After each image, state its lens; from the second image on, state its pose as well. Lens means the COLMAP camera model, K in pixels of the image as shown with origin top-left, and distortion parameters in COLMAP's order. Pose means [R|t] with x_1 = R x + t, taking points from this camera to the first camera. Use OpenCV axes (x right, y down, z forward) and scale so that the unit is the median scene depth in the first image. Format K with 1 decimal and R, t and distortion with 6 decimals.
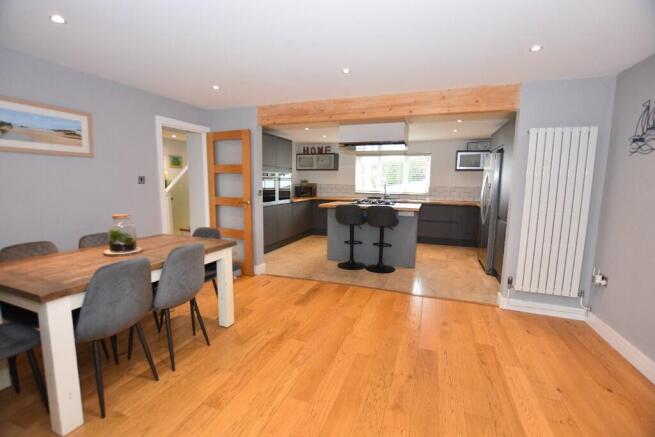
lens RADIAL K [[284.3, 0, 327.5], [0, 284.3, 218.5], [0, 0, 1]] dist [-0.002716, -0.000142]
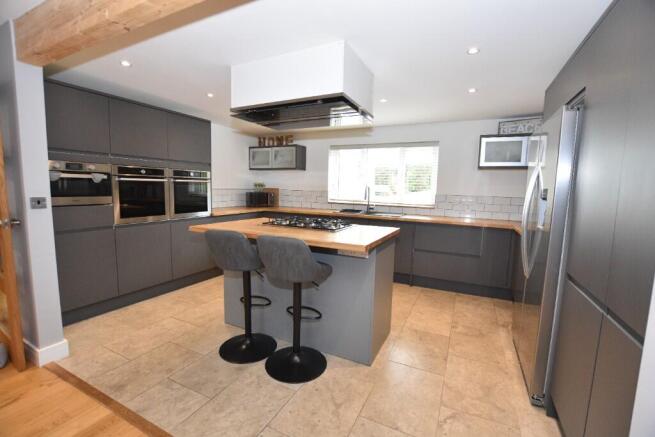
lens RADIAL K [[284.3, 0, 327.5], [0, 284.3, 218.5], [0, 0, 1]] dist [-0.002716, -0.000142]
pose [[0.993637, 0.022603, -0.110338, 0.205346], [-0.025152, 0.999447, -0.021763, -0.042786], [0.109785, 0.024400, 0.993656, 0.374930]]
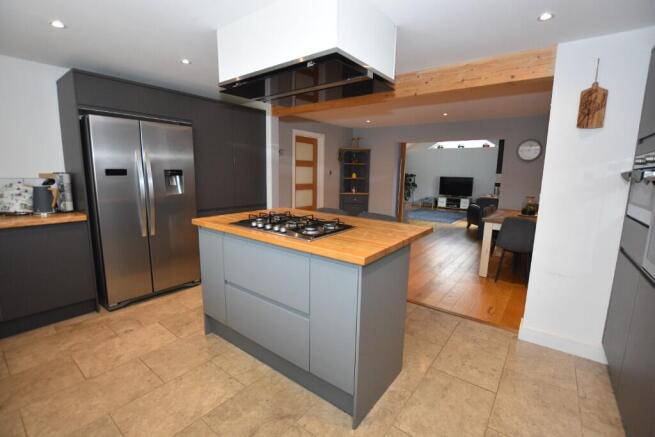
lens RADIAL K [[298.4, 0, 327.5], [0, 298.4, 218.5], [0, 0, 1]] dist [-0.000771, -0.000184]
pose [[-0.952122, -0.076582, 0.295972, -0.010694], [0.010113, 0.959697, 0.280854, -0.146211], [-0.305552, 0.270401, -0.912974, 1.100865]]
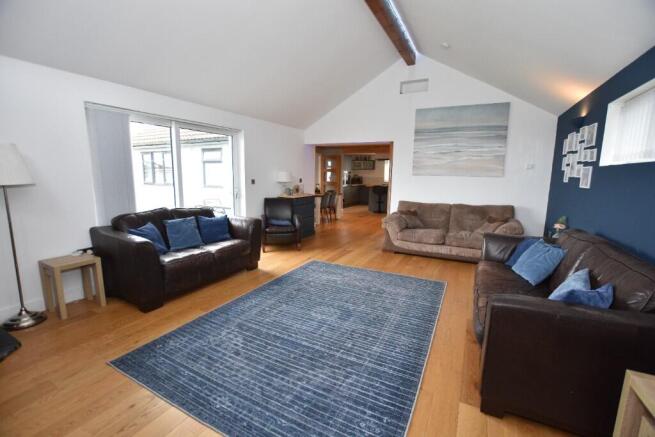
lens RADIAL K [[284.3, 0, 327.5], [0, 284.3, 218.5], [0, 0, 1]] dist [-0.002716, -0.000142]
pose [[0.991428, 0.019259, -0.129224, -0.027144], [-0.015856, 0.999501, 0.027306, 0.127910], [0.129686, -0.025023, 0.991239, -1.090095]]
